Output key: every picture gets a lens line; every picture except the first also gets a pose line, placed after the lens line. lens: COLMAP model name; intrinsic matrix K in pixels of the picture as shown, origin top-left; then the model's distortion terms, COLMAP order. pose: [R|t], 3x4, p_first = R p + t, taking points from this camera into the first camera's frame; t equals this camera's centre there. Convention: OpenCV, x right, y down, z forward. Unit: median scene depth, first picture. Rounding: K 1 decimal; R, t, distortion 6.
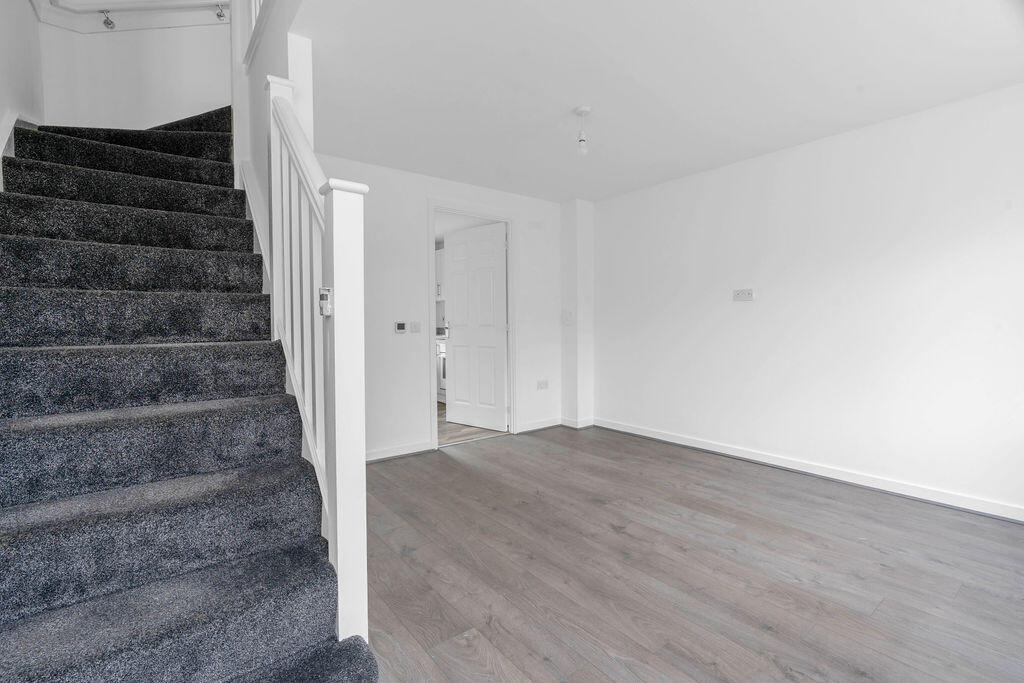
lens RADIAL K [[457.9, 0, 514.0], [0, 457.9, 333.7], [0, 0, 1]] dist [-0.001980, -0.000426]
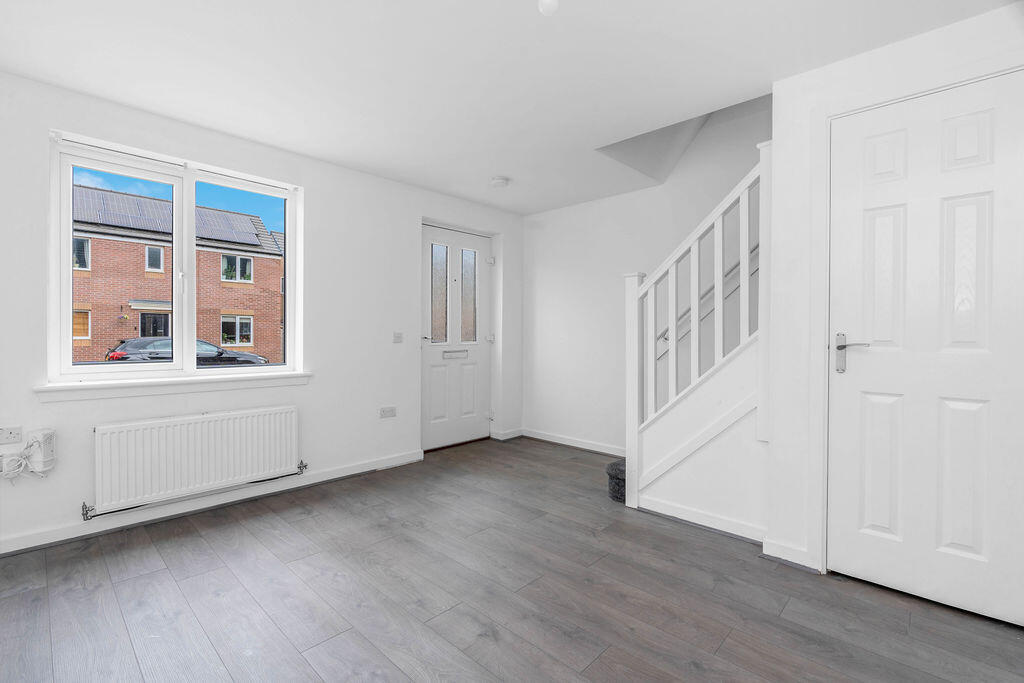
lens RADIAL K [[457.9, 0, 514.0], [0, 457.9, 333.7], [0, 0, 1]] dist [-0.001980, -0.000426]
pose [[-0.989179, 0.005281, -0.146620, 0.327165], [0.001226, 0.999615, 0.027733, -0.050148], [0.146710, 0.027253, -0.988804, 1.895094]]
